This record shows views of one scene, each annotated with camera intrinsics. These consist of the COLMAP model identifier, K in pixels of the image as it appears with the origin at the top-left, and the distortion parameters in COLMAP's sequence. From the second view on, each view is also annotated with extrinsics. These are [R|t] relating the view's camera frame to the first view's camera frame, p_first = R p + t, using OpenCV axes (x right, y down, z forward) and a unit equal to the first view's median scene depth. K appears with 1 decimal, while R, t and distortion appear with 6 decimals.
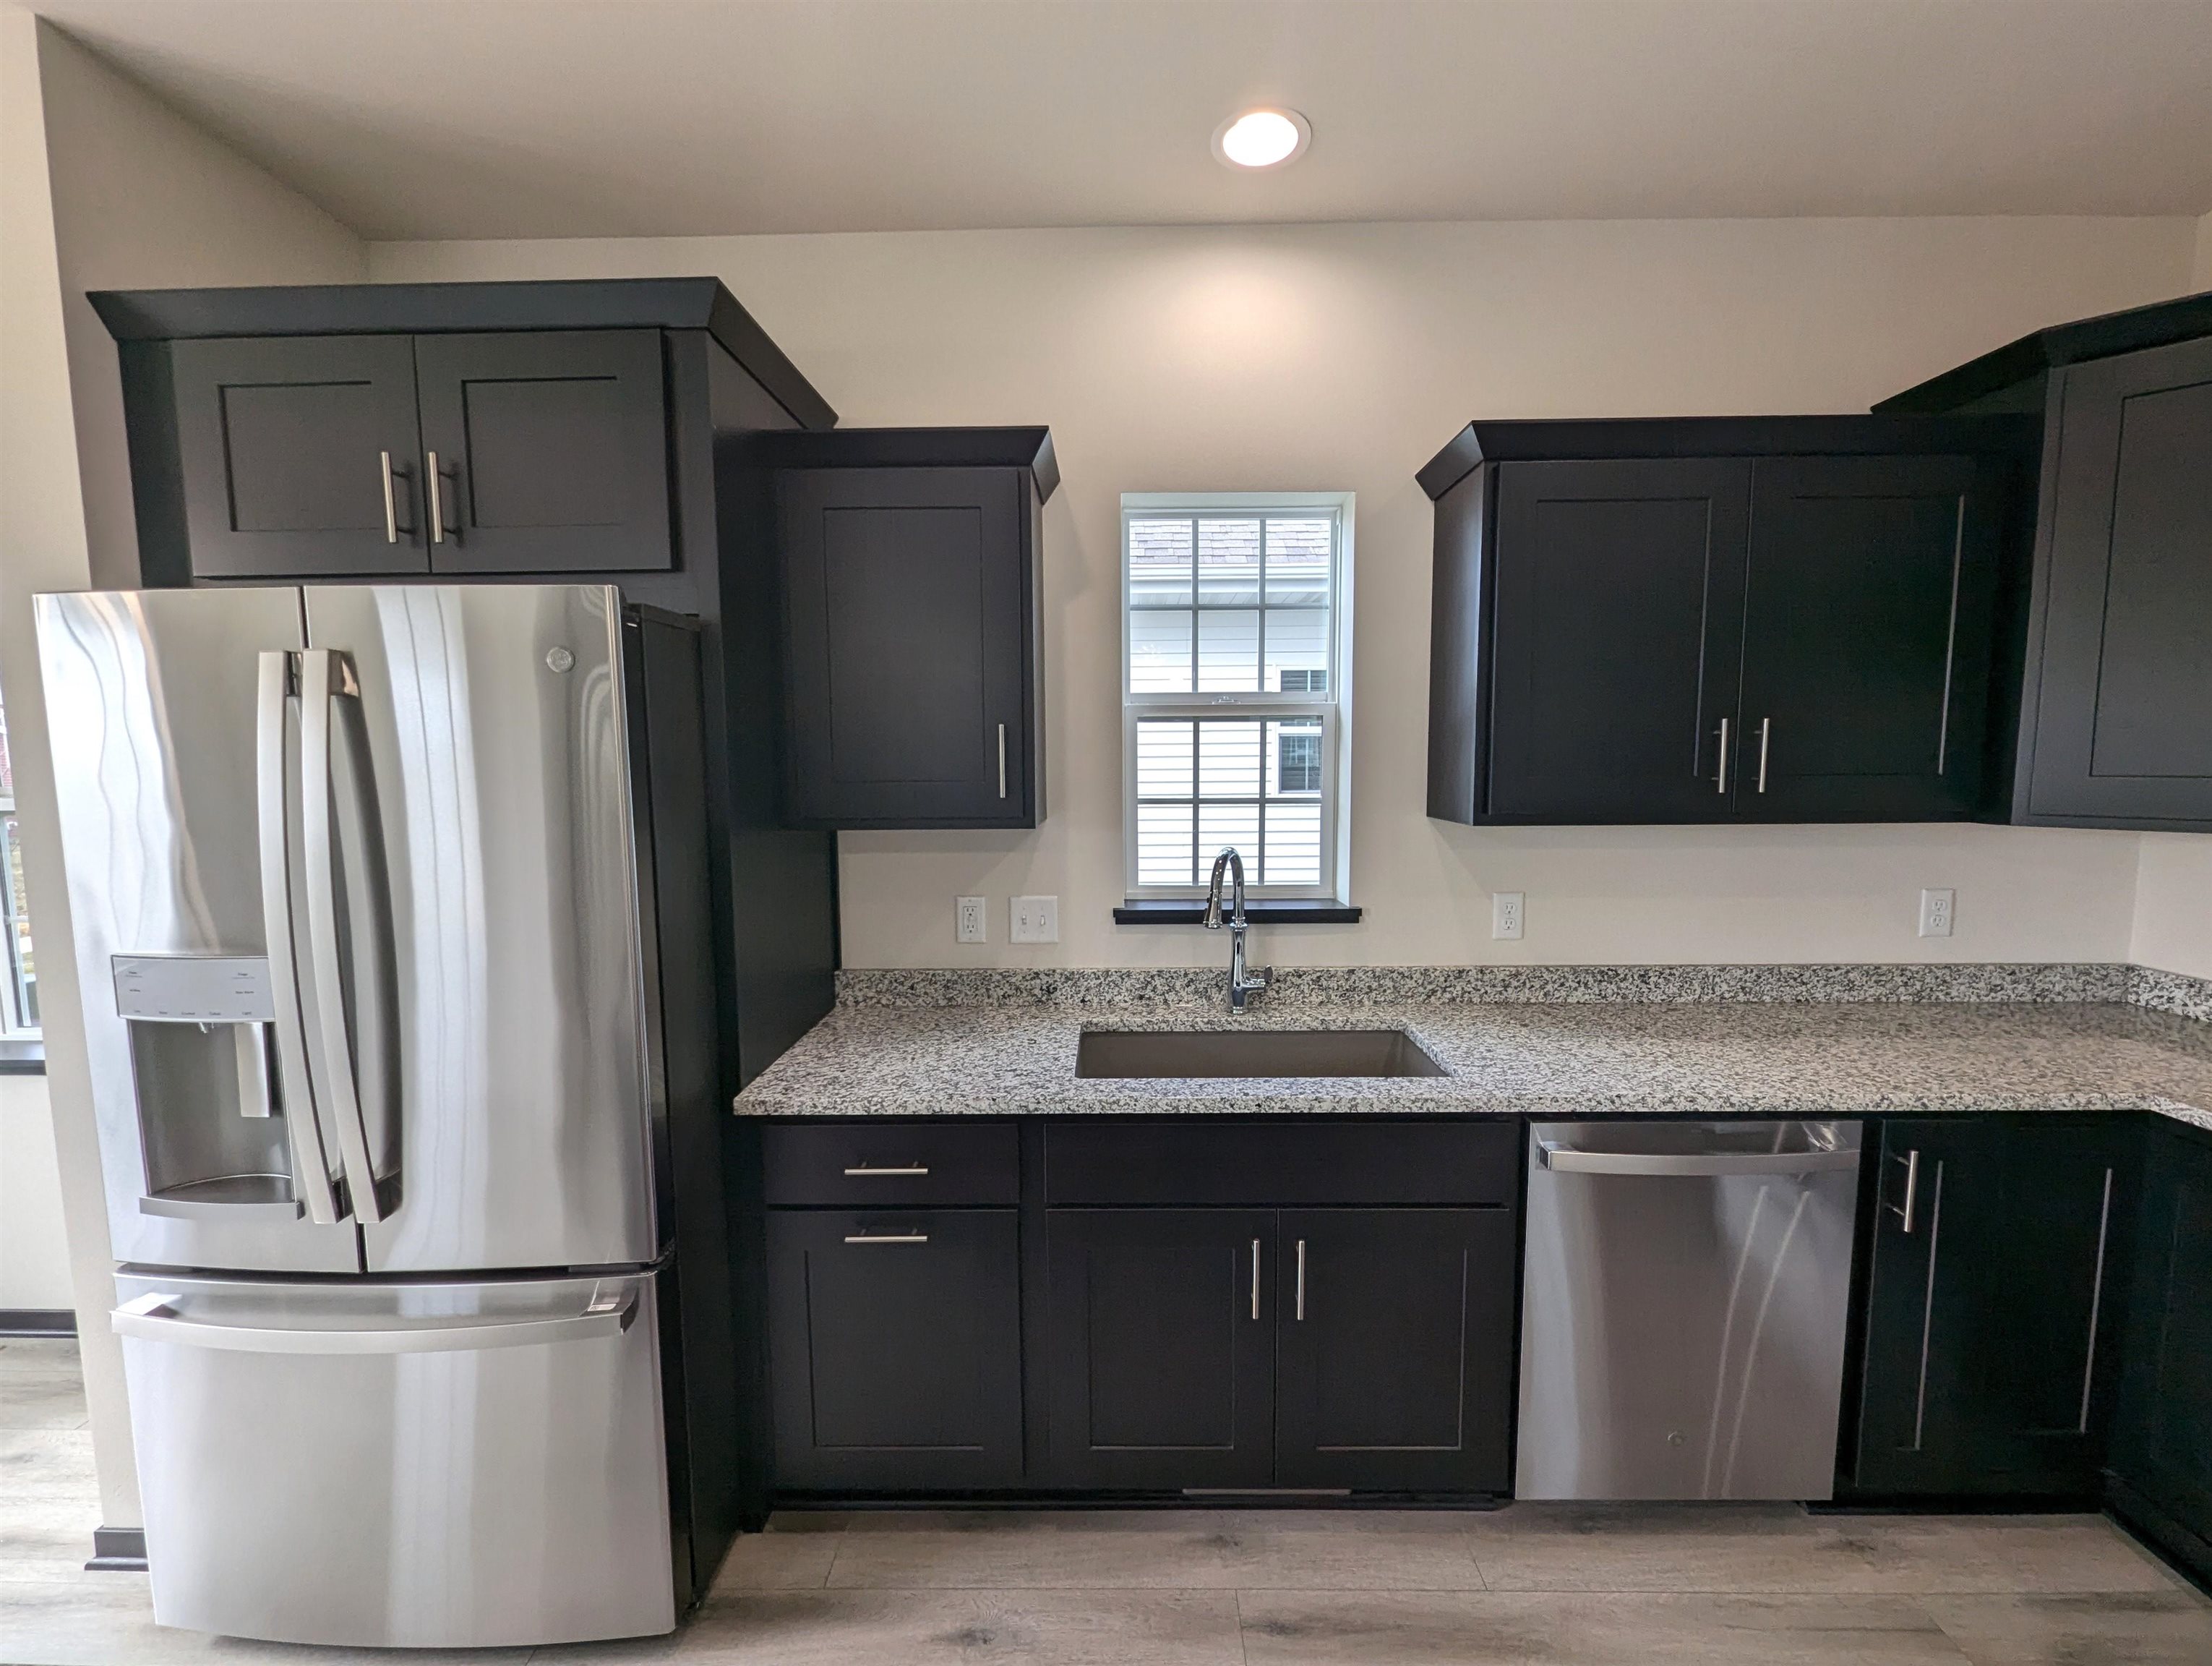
lens RADIAL K [[920.2, 0, 1112.2], [0, 920.2, 840.1], [0, 0, 1]] dist [-0.000020, -0.000405]
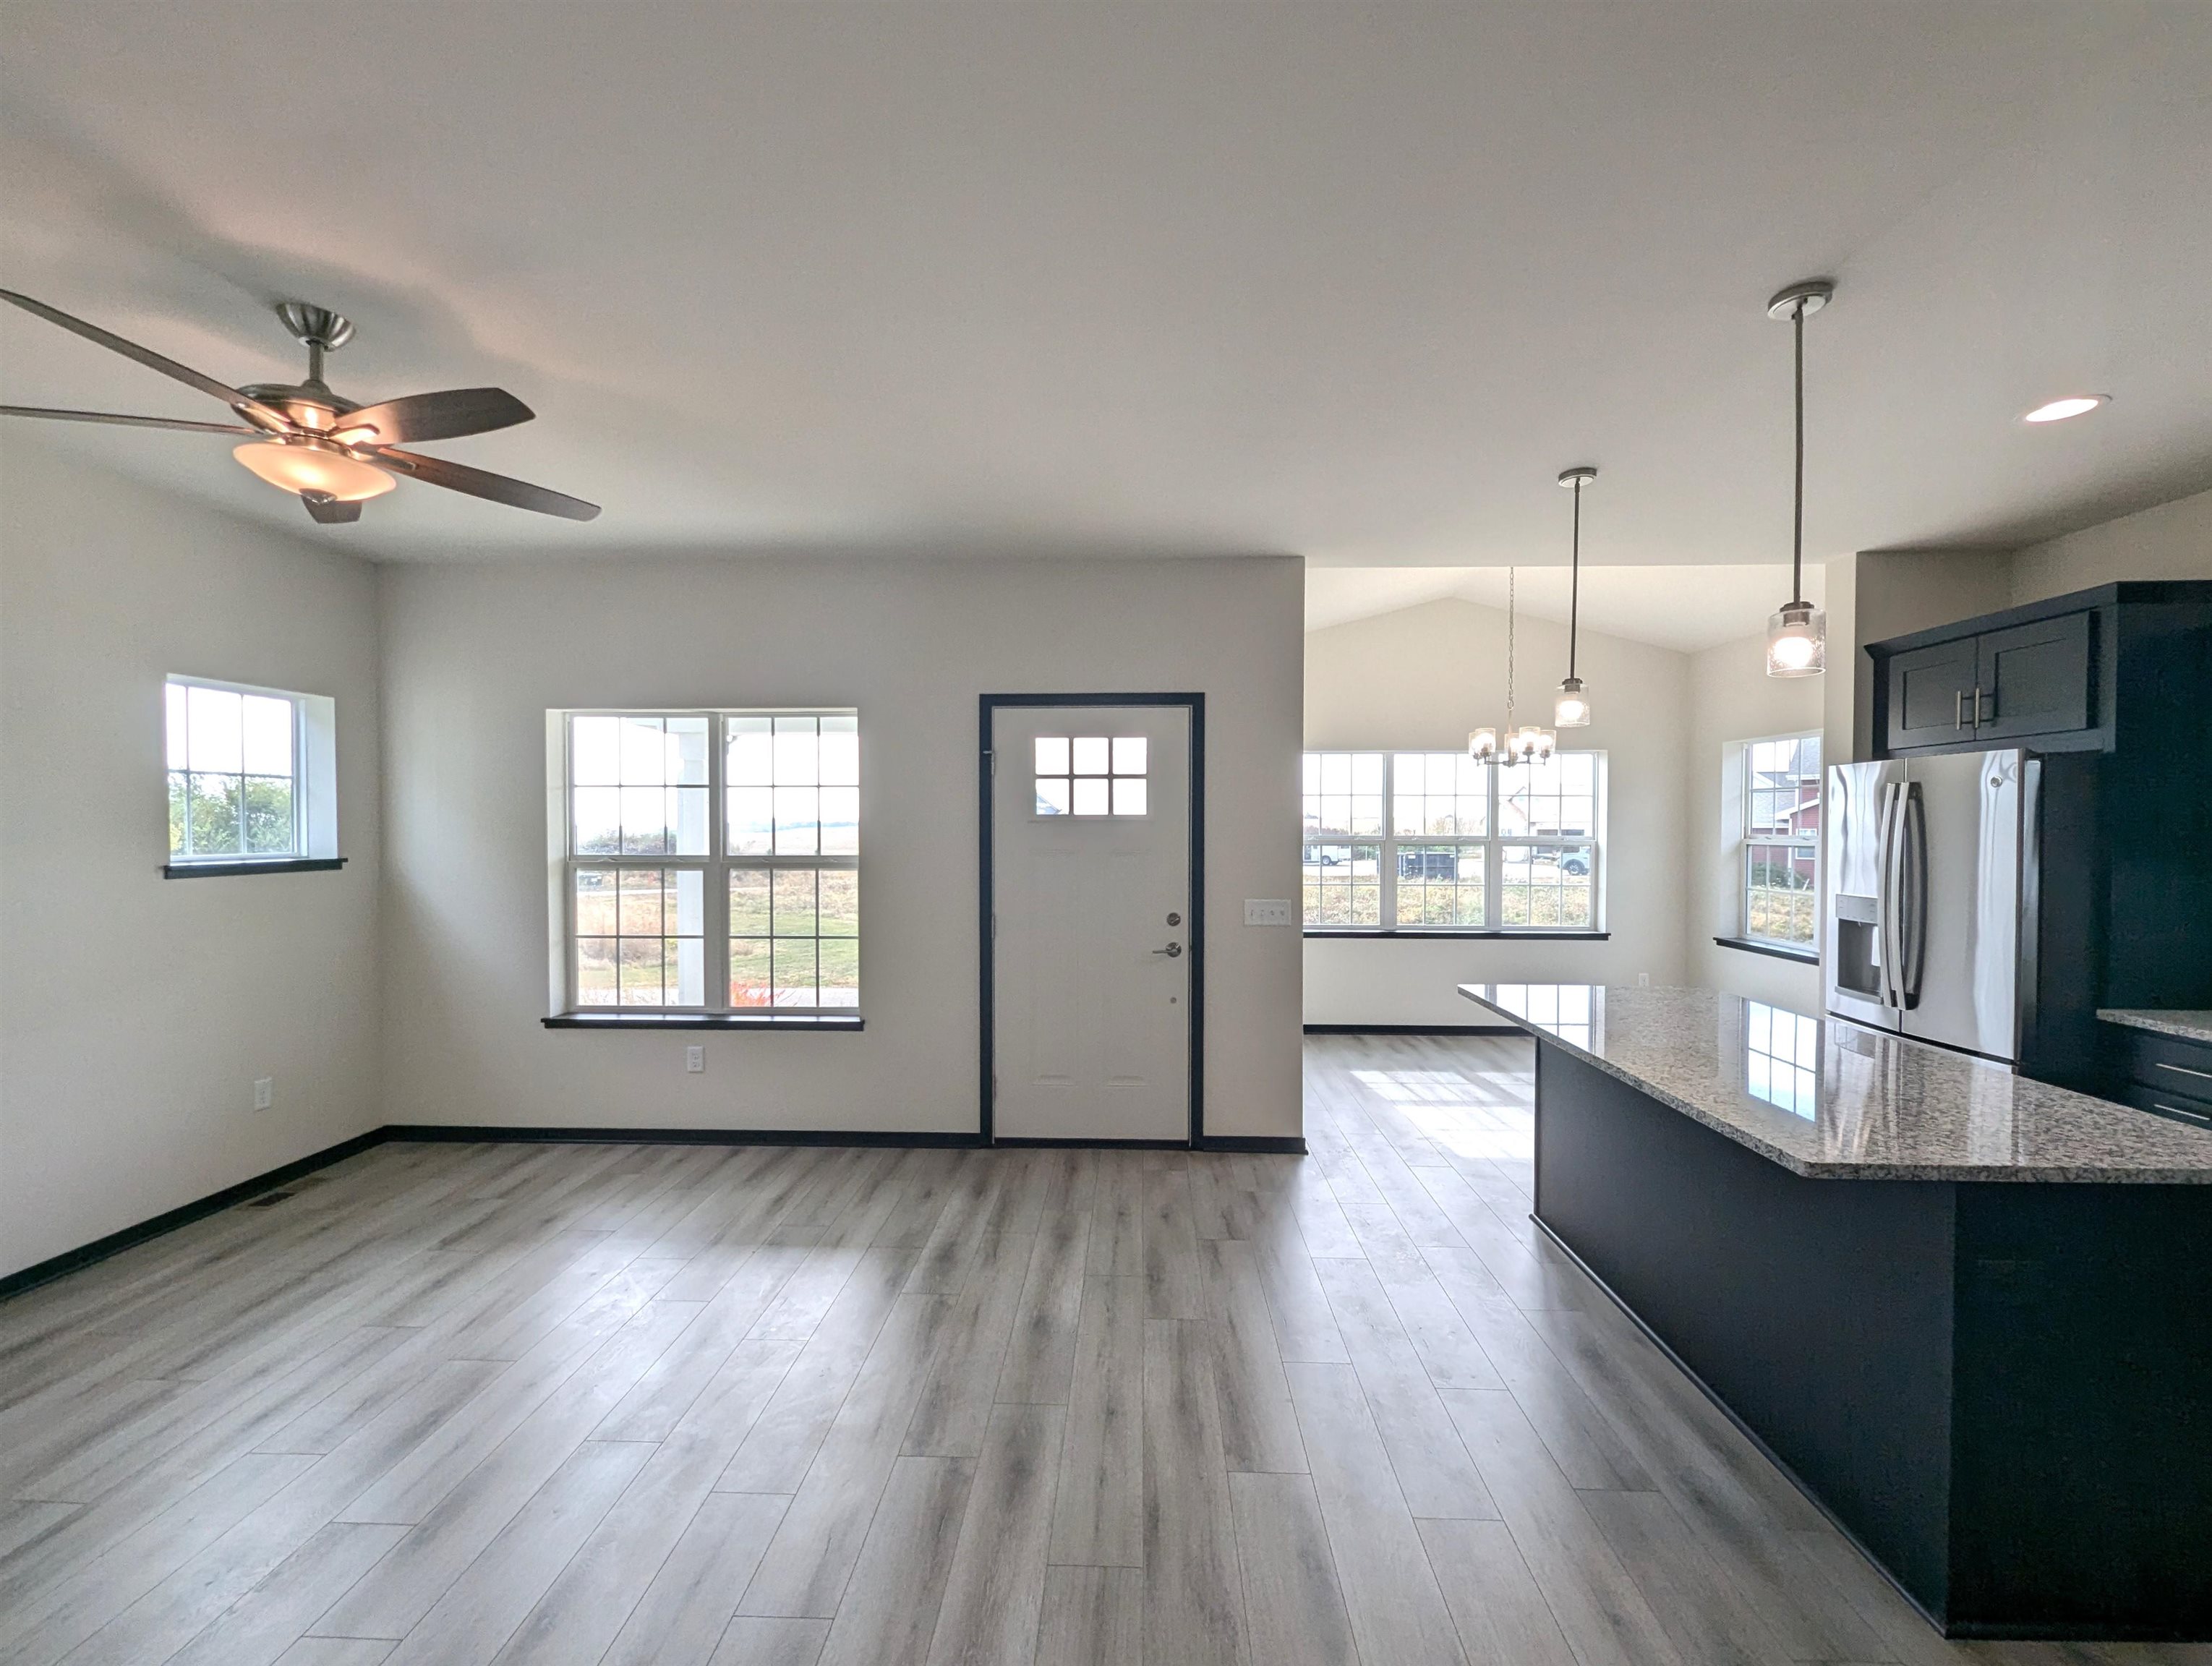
lens RADIAL K [[937.0, 0, 1115.2], [0, 937.0, 840.2], [0, 0, 1]] dist [-0.000244, -0.000477]
pose [[-0.017718, 0.023315, -0.999571, 1.110140], [-0.096433, 0.995028, 0.024918, 0.064684], [0.995182, 0.096833, -0.015382, -0.712003]]
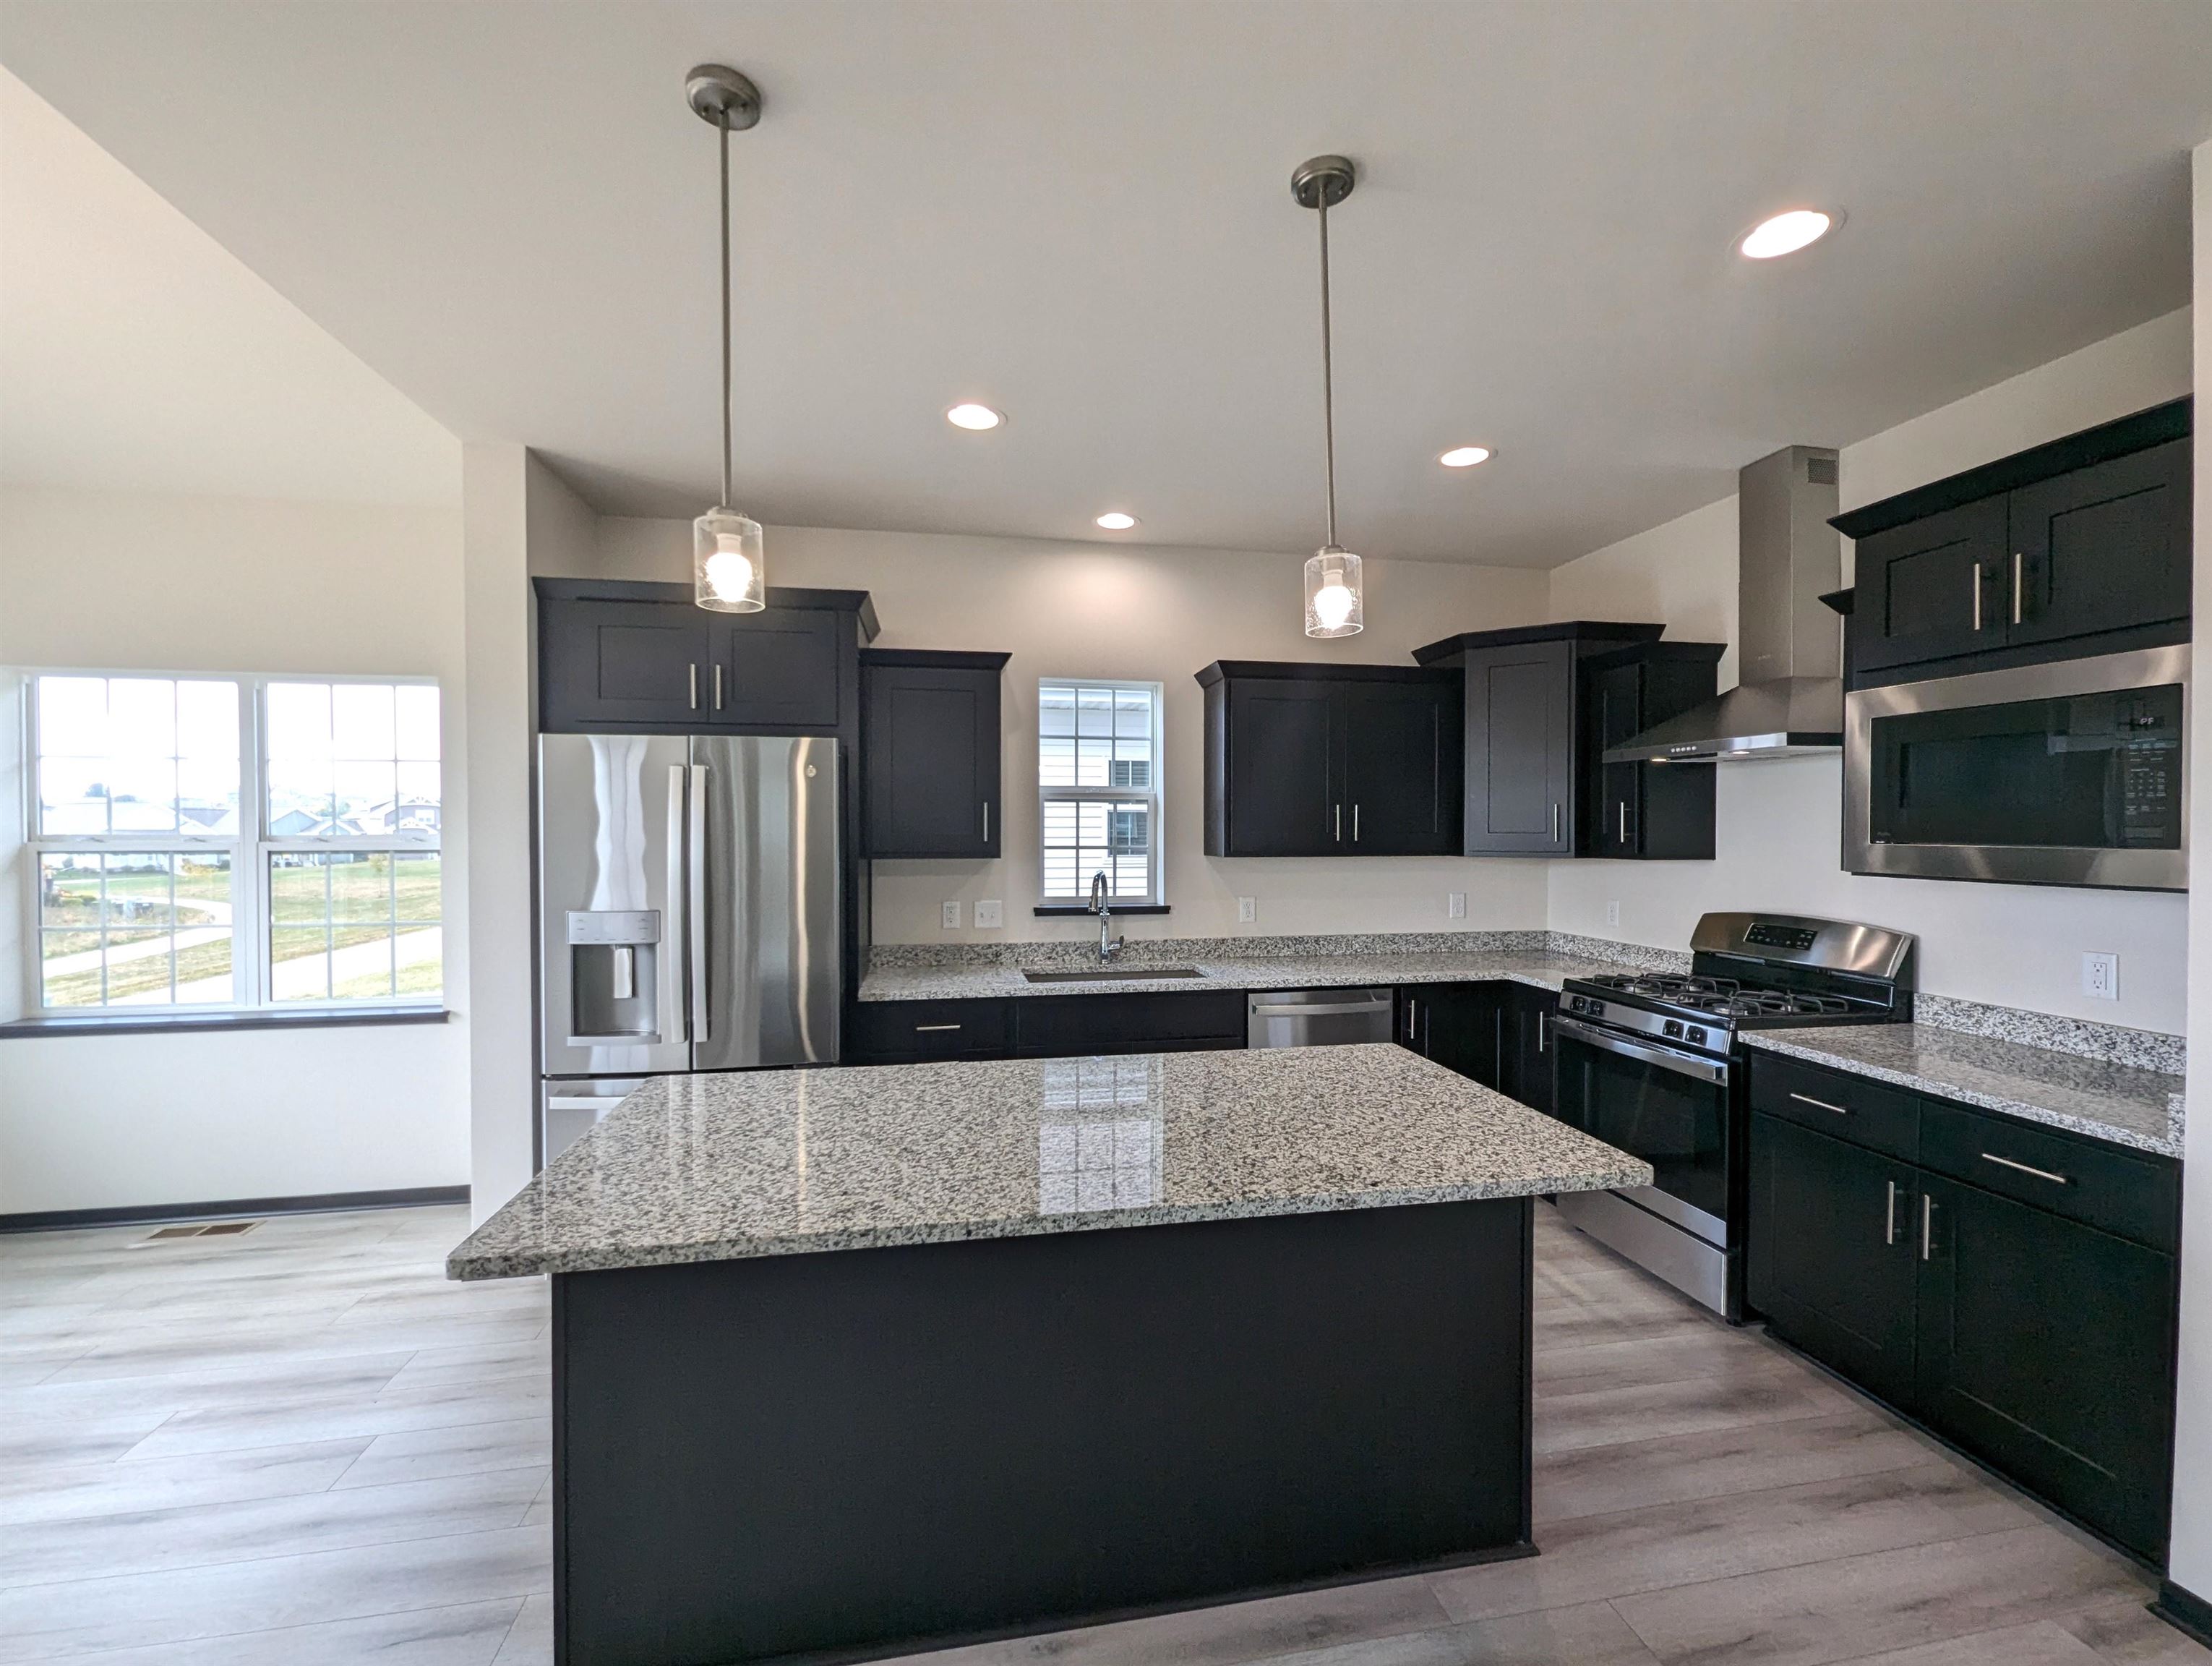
lens RADIAL K [[920.2, 0, 1112.2], [0, 920.2, 840.1], [0, 0, 1]] dist [-0.000020, -0.000405]
pose [[0.980107, 0.005202, 0.198403, -0.204749], [0.011026, 0.996685, -0.080603, 0.090964], [-0.198165, 0.081187, 0.976801, -0.770264]]
